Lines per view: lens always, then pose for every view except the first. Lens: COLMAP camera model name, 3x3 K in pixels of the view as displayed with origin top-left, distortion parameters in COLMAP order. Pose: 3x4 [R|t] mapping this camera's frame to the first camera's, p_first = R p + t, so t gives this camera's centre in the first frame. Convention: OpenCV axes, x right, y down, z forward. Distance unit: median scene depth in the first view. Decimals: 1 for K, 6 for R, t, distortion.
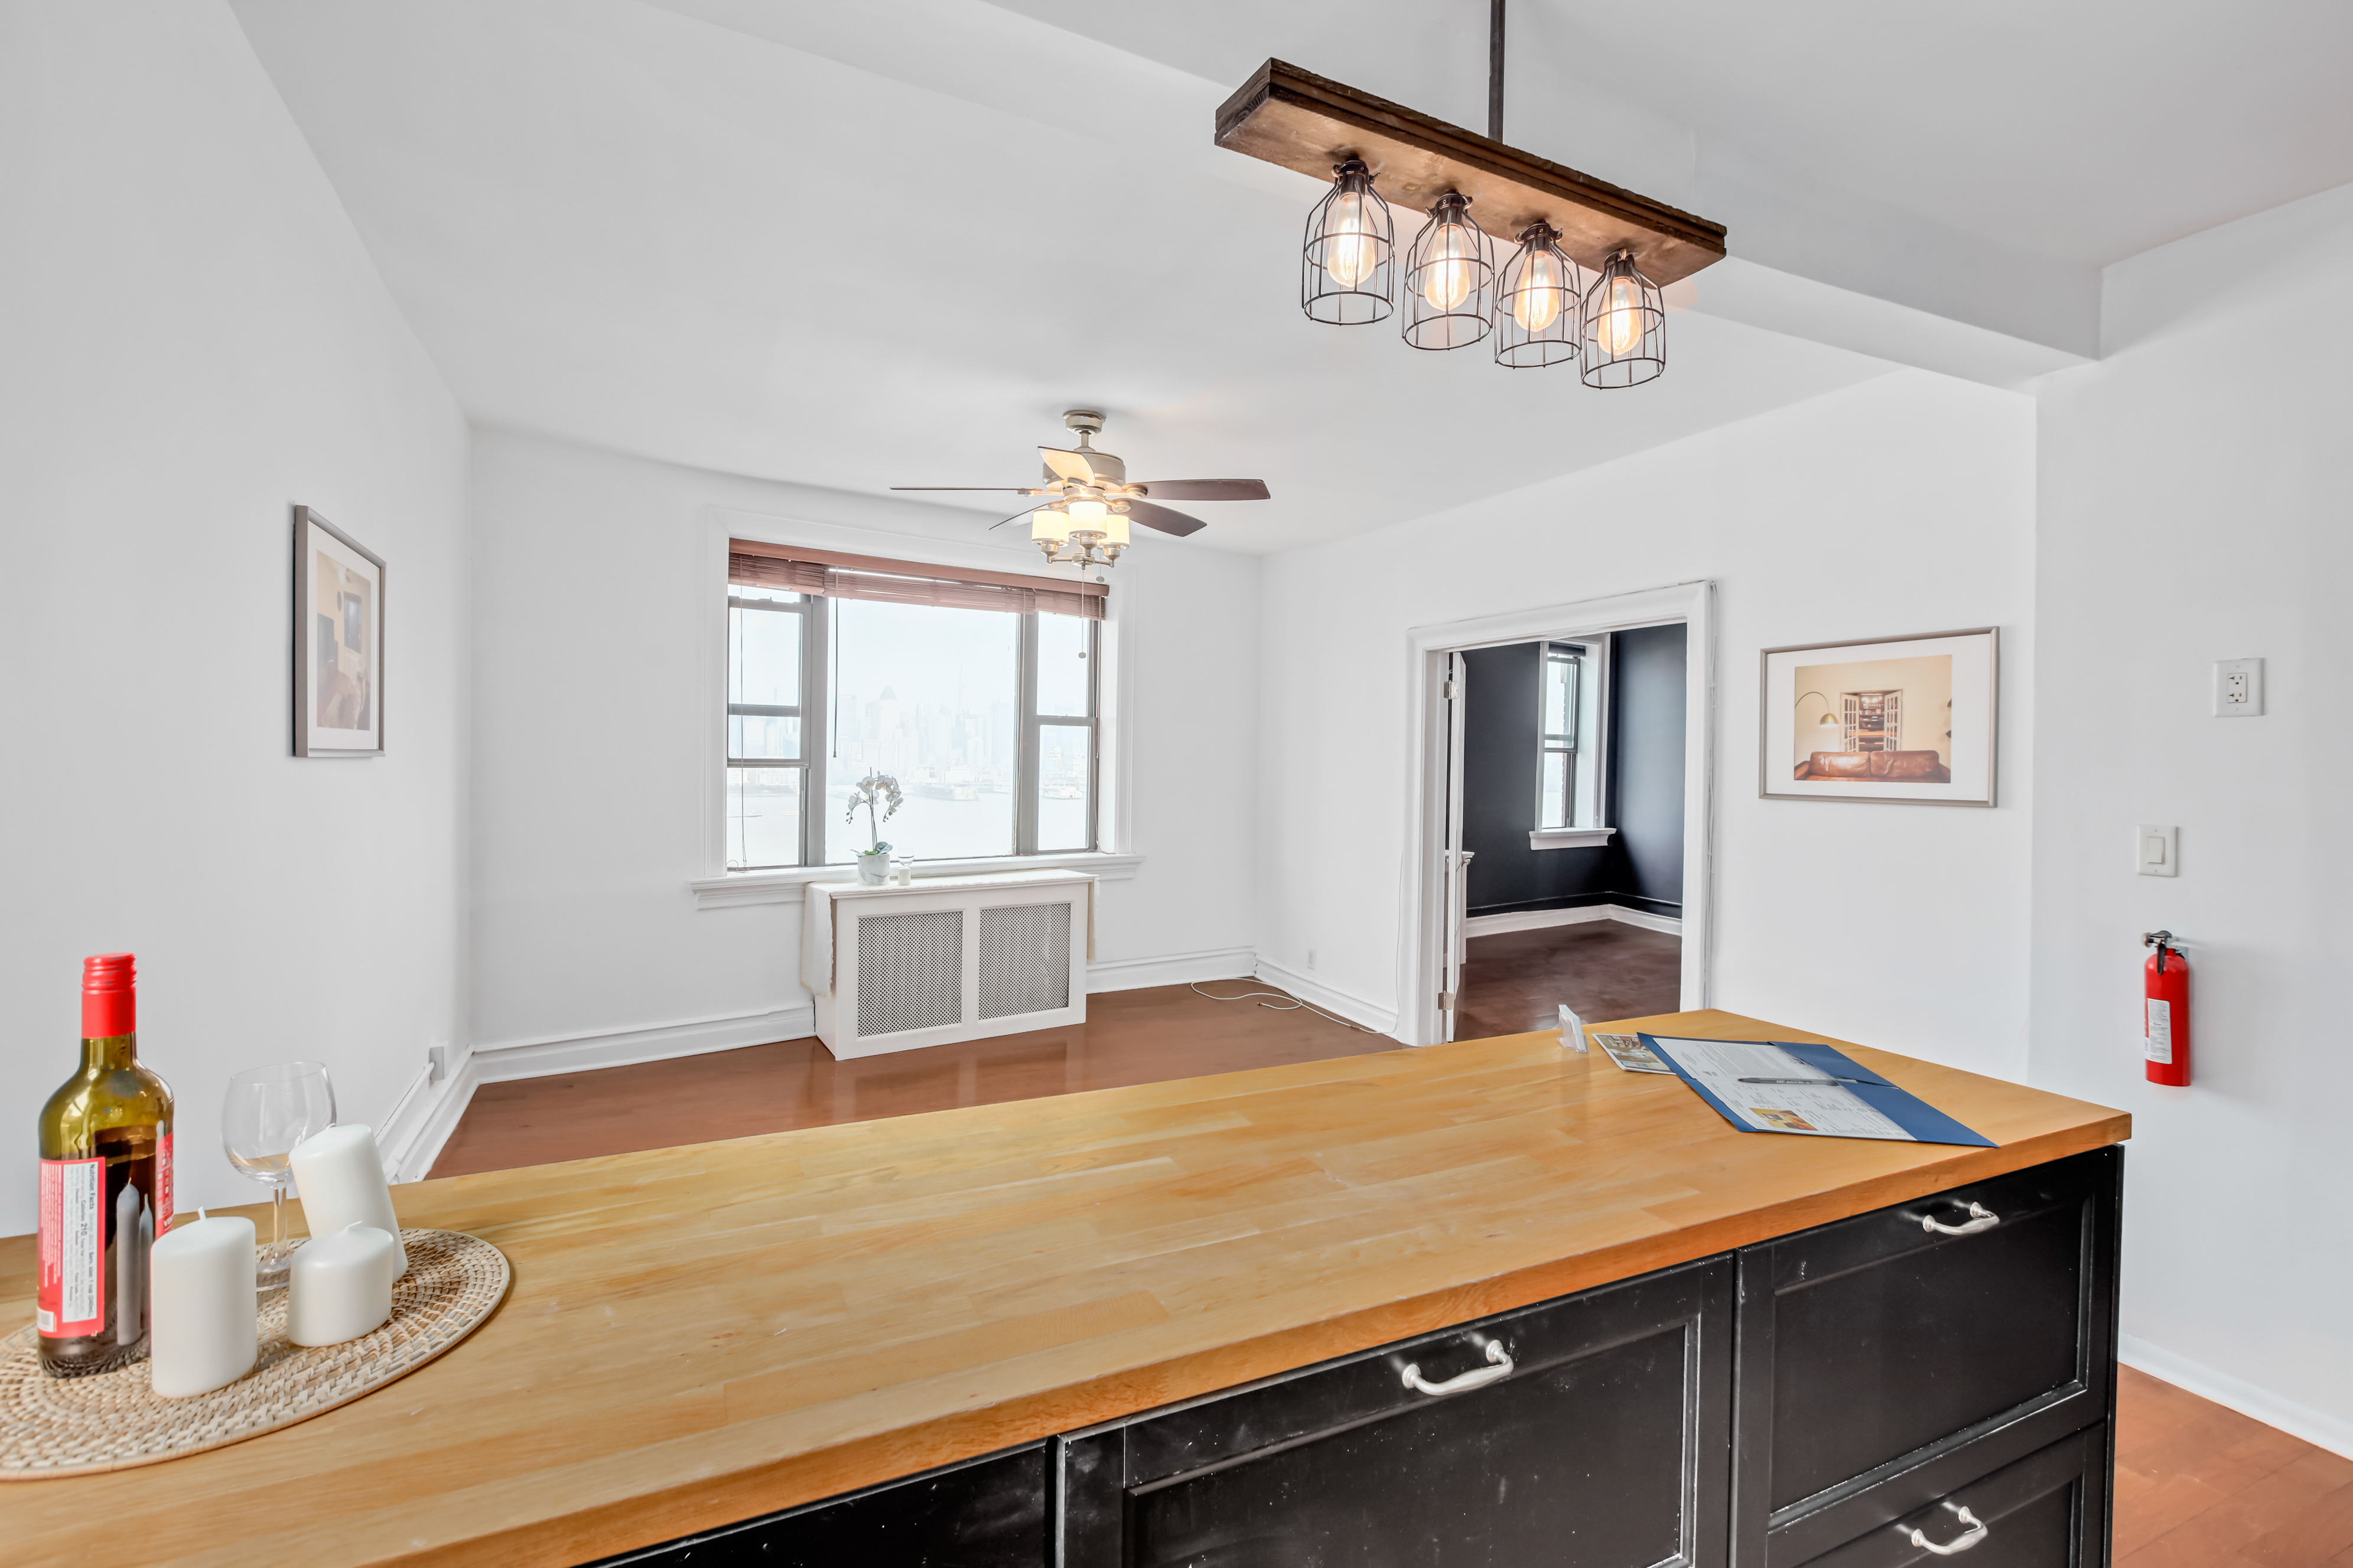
lens RADIAL K [[1061.1, 0, 1154.7], [0, 1061.1, 781.5], [0, 0, 1]] dist [0.005621, -0.001889]
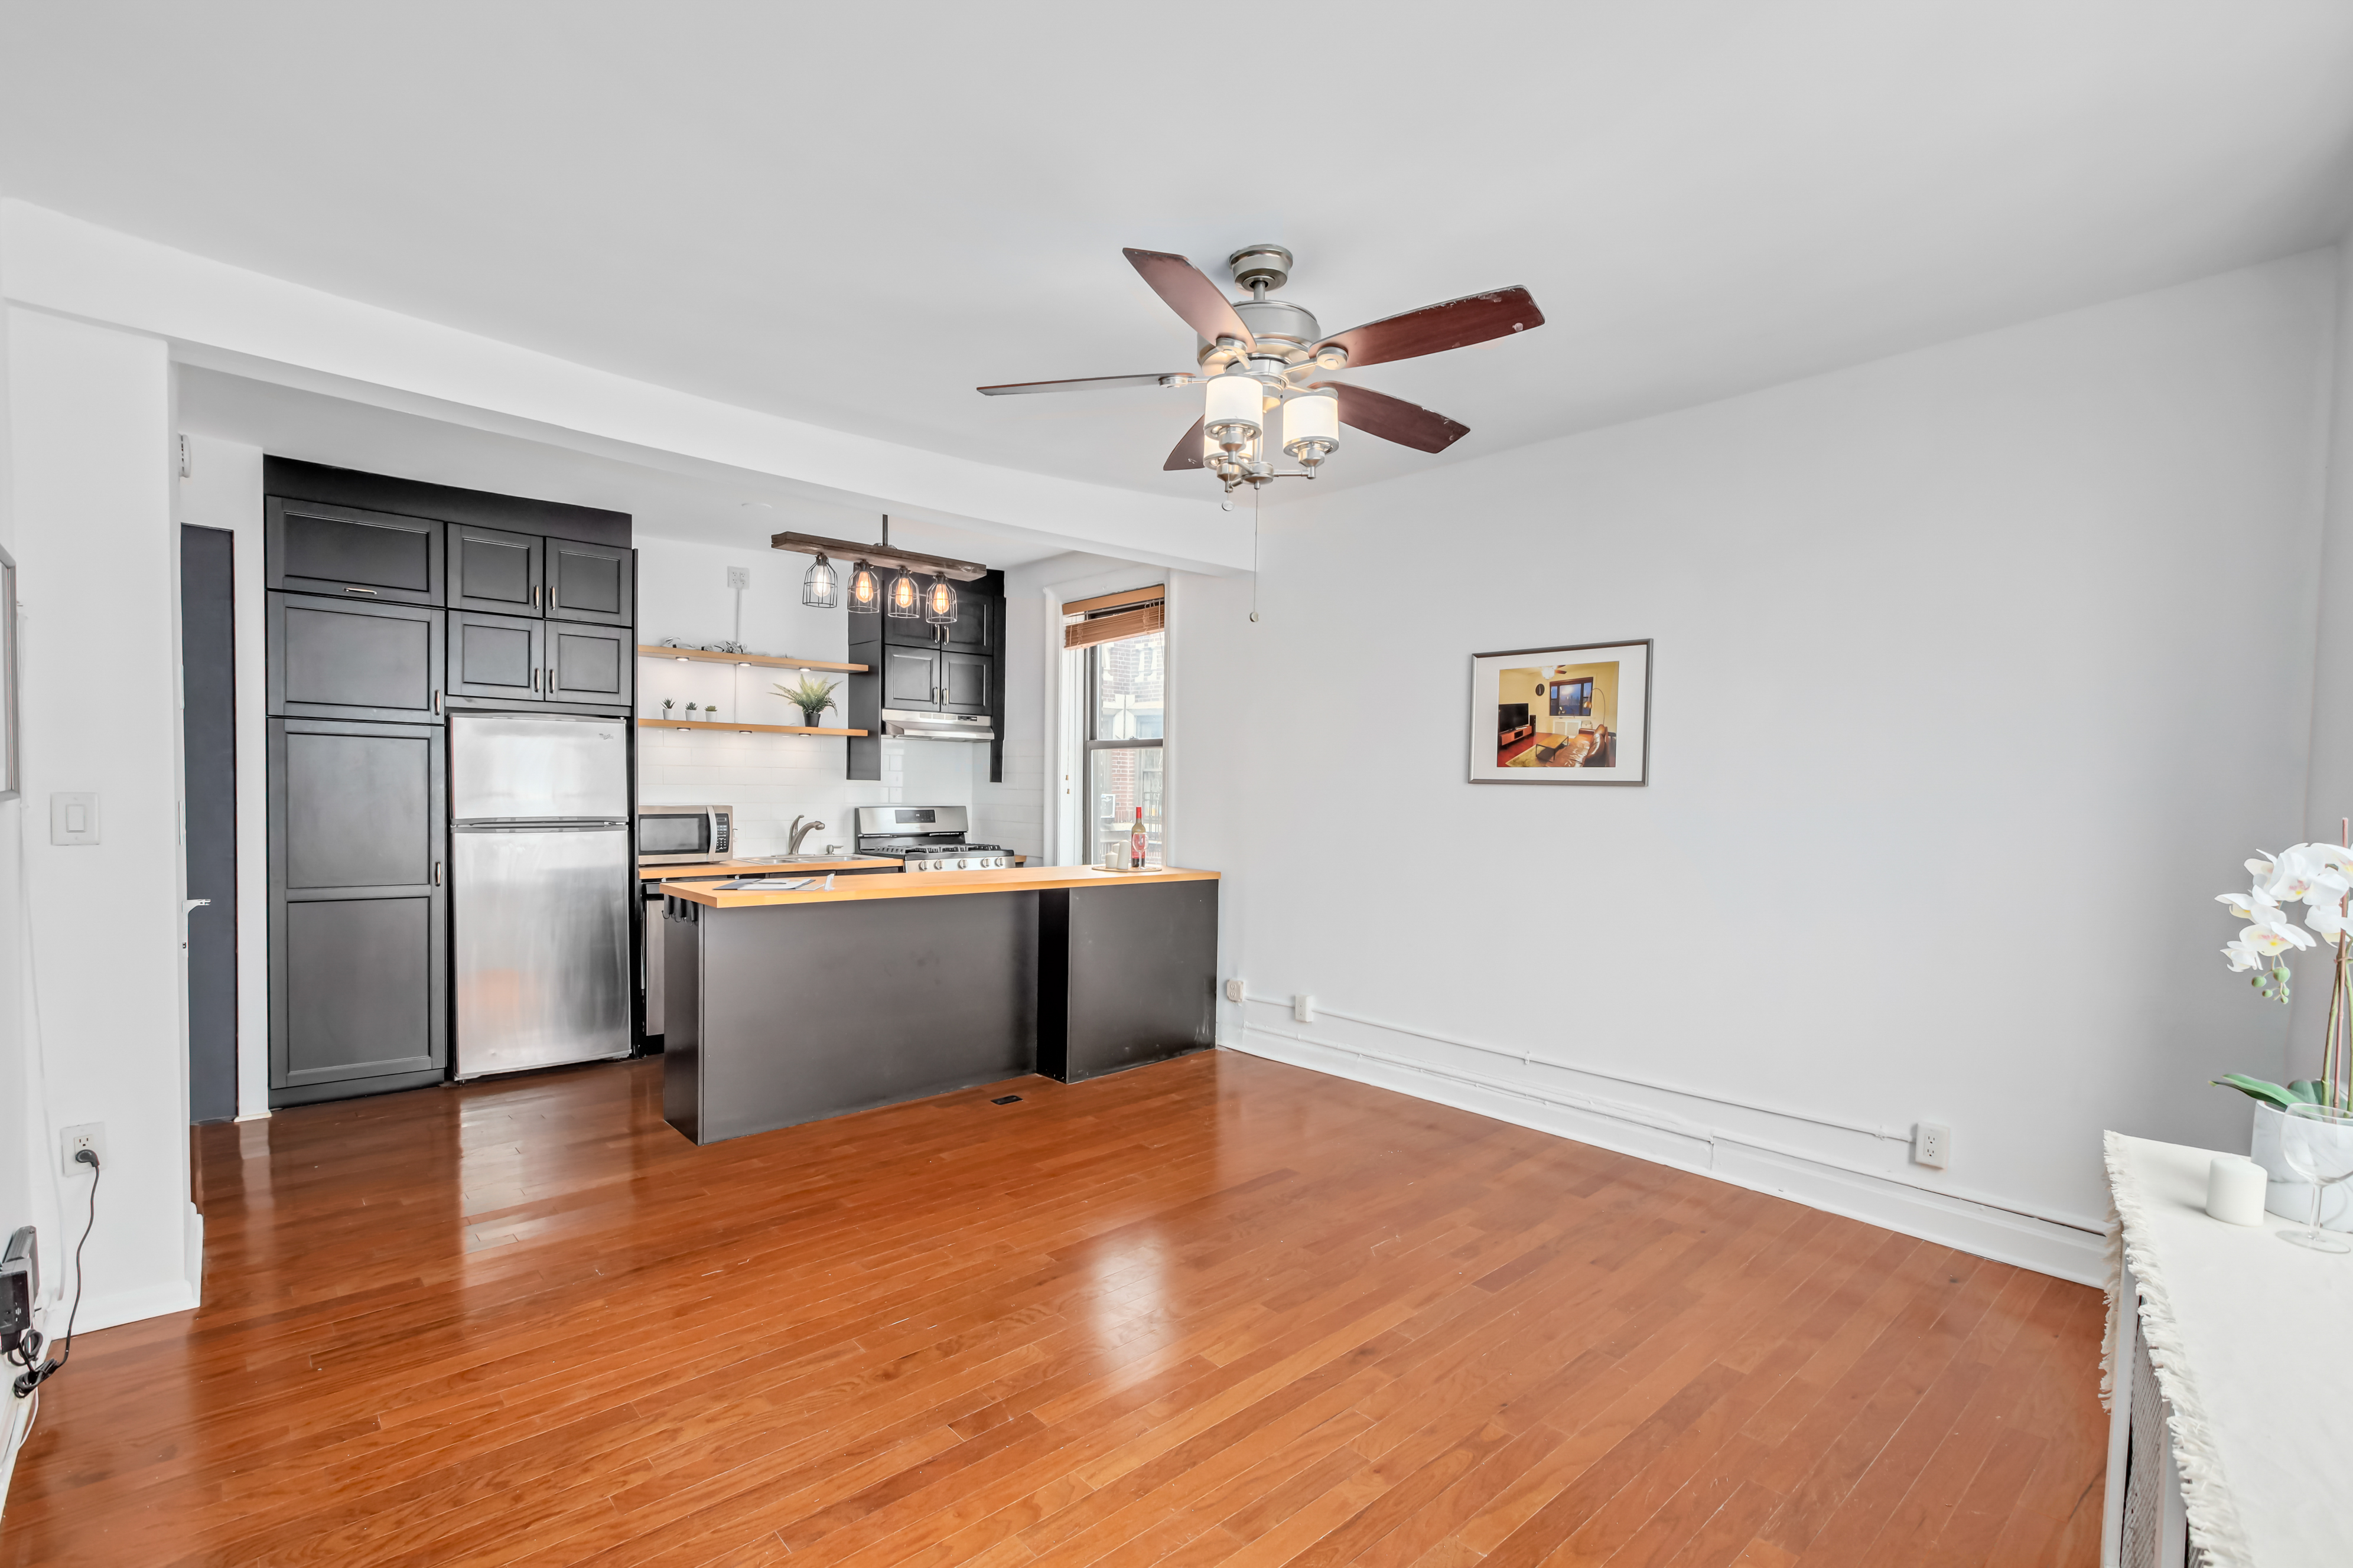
lens RADIAL K [[1089.2, 0, 1169.8], [0, 1089.2, 828.6], [0, 0, 1]] dist [0.003884, -0.002016]
pose [[-0.957081, -0.016142, -0.289370, 0.126212], [-0.034784, 0.997628, 0.059394, -0.017254], [0.287725, 0.066910, -0.955373, 1.171491]]
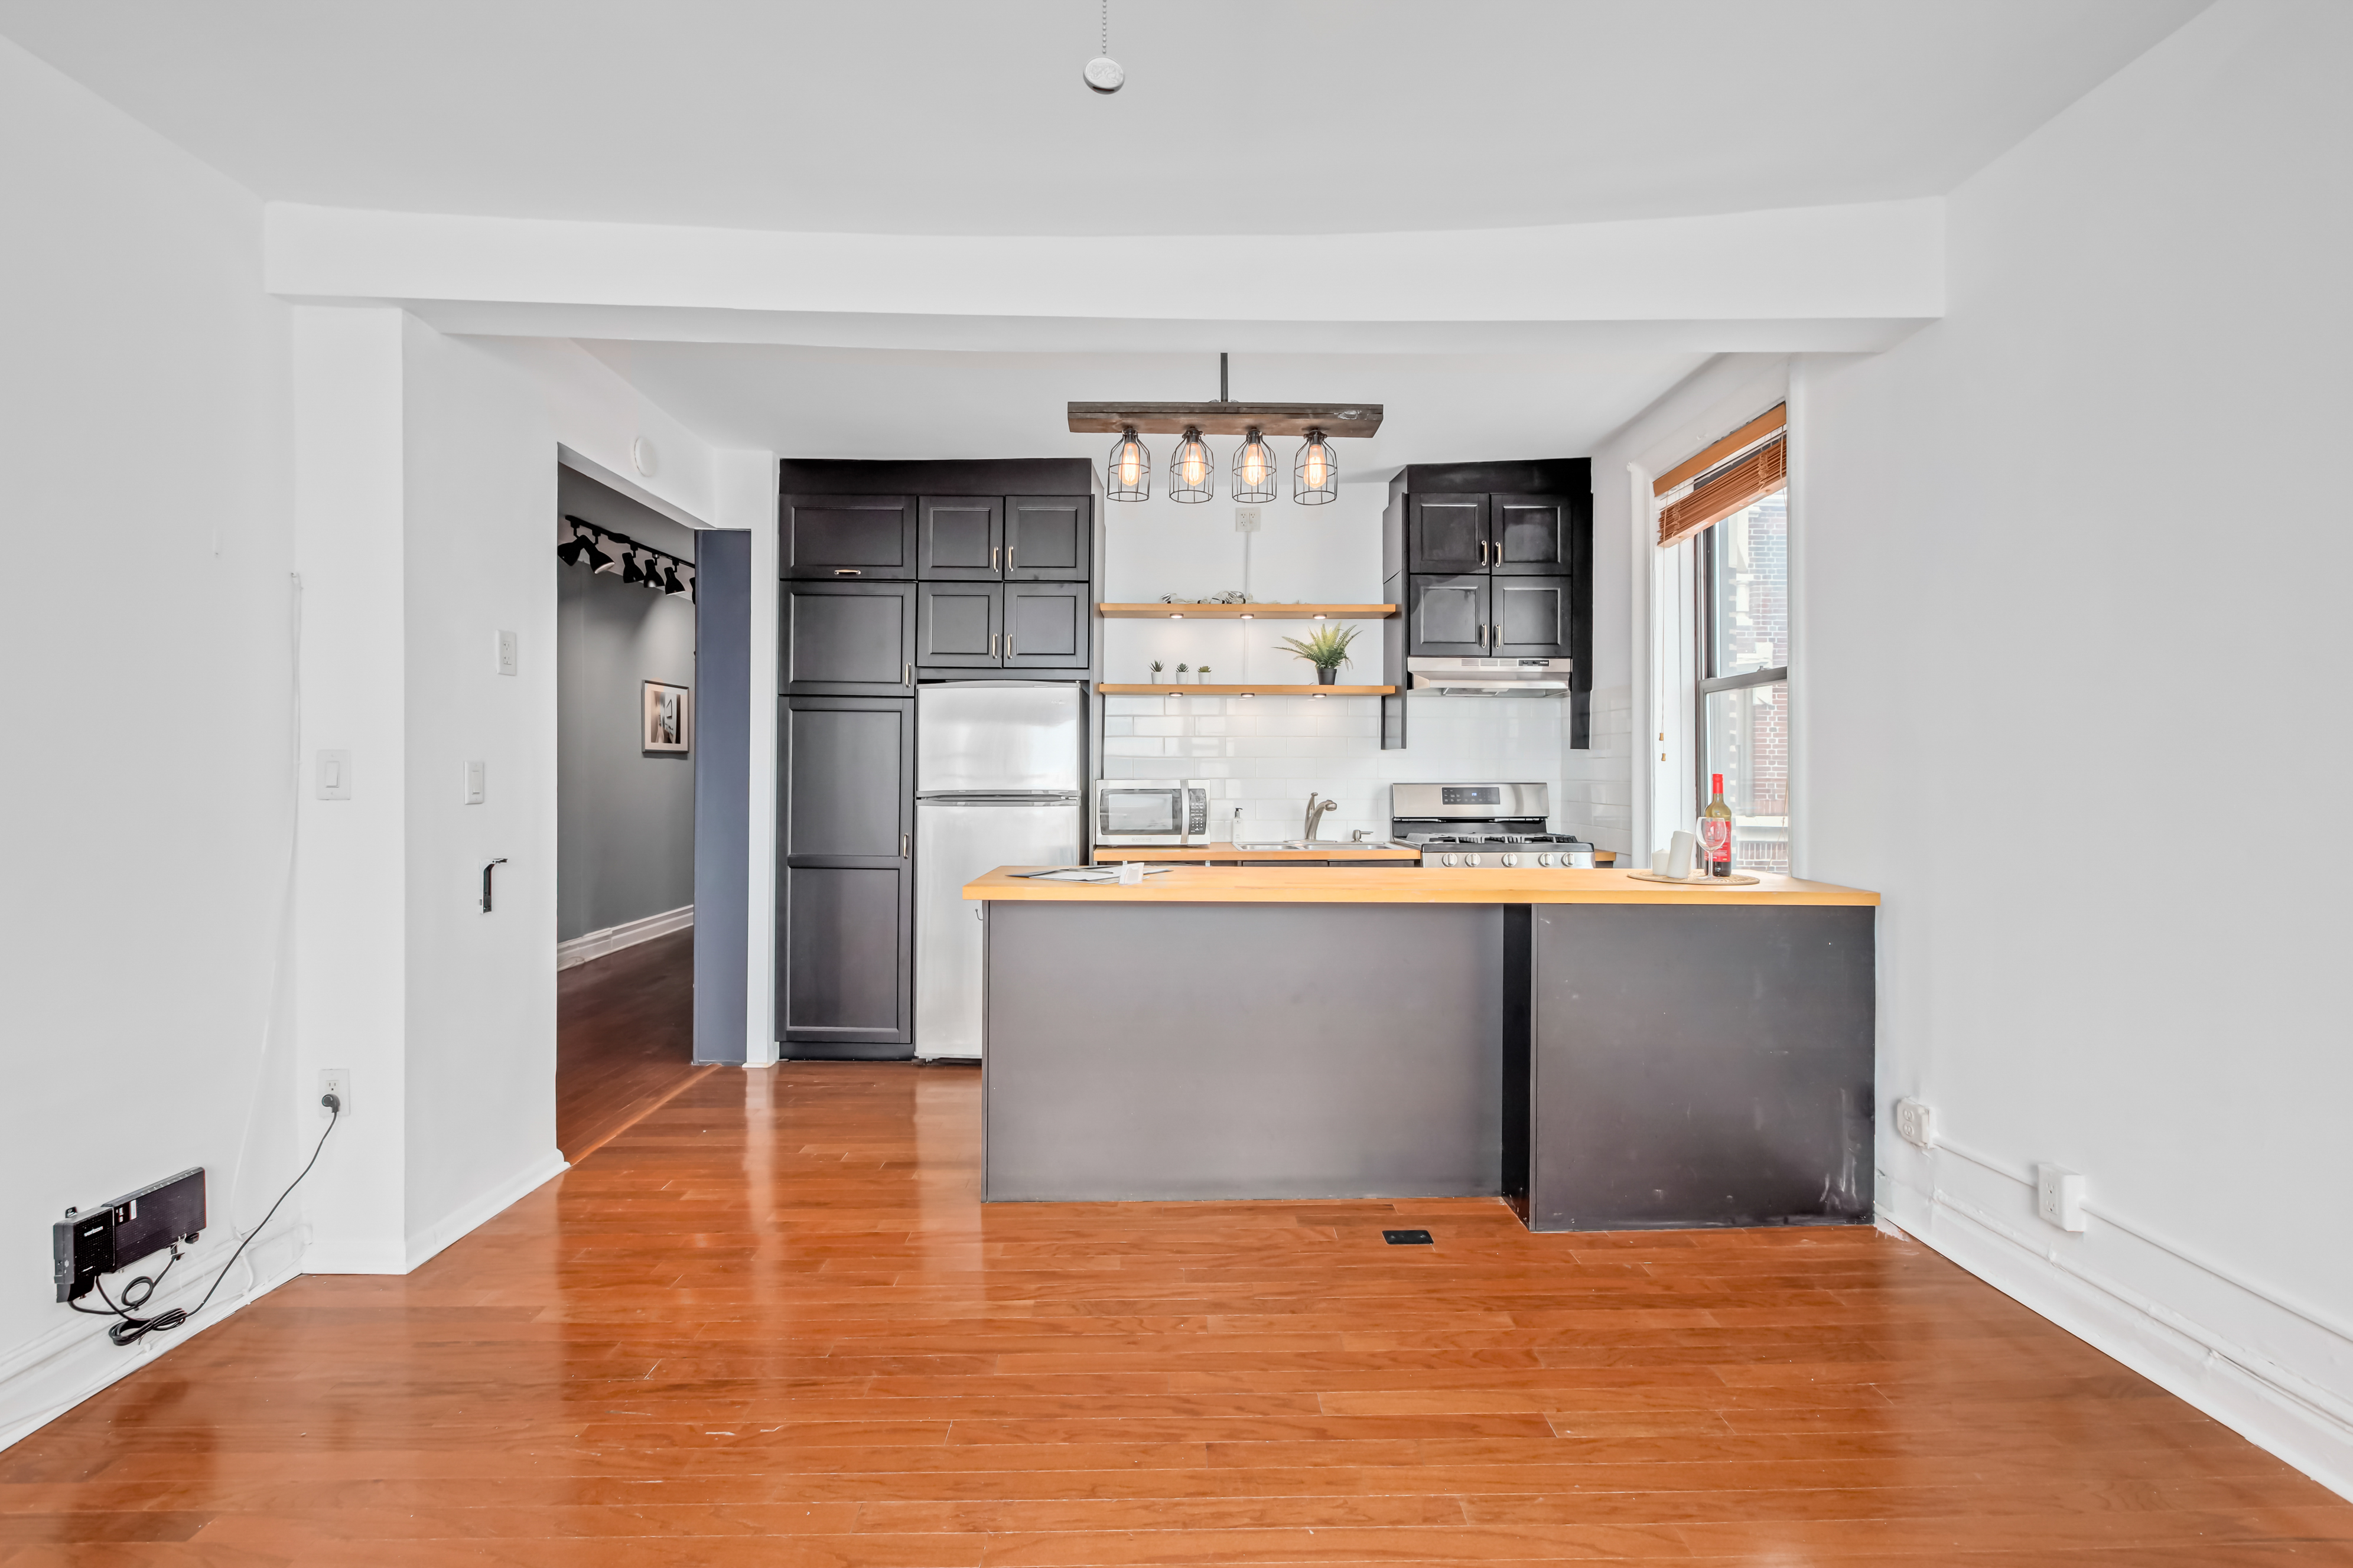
lens RADIAL K [[1061.1, 0, 1172.7], [0, 1061.1, 771.1], [0, 0, 1]] dist [0.005621, -0.001889]
pose [[-0.906235, -0.014567, 0.422524, -0.123090], [-0.003509, 0.999631, 0.026938, 0.008509], [-0.422760, 0.022929, -0.905951, 0.838945]]
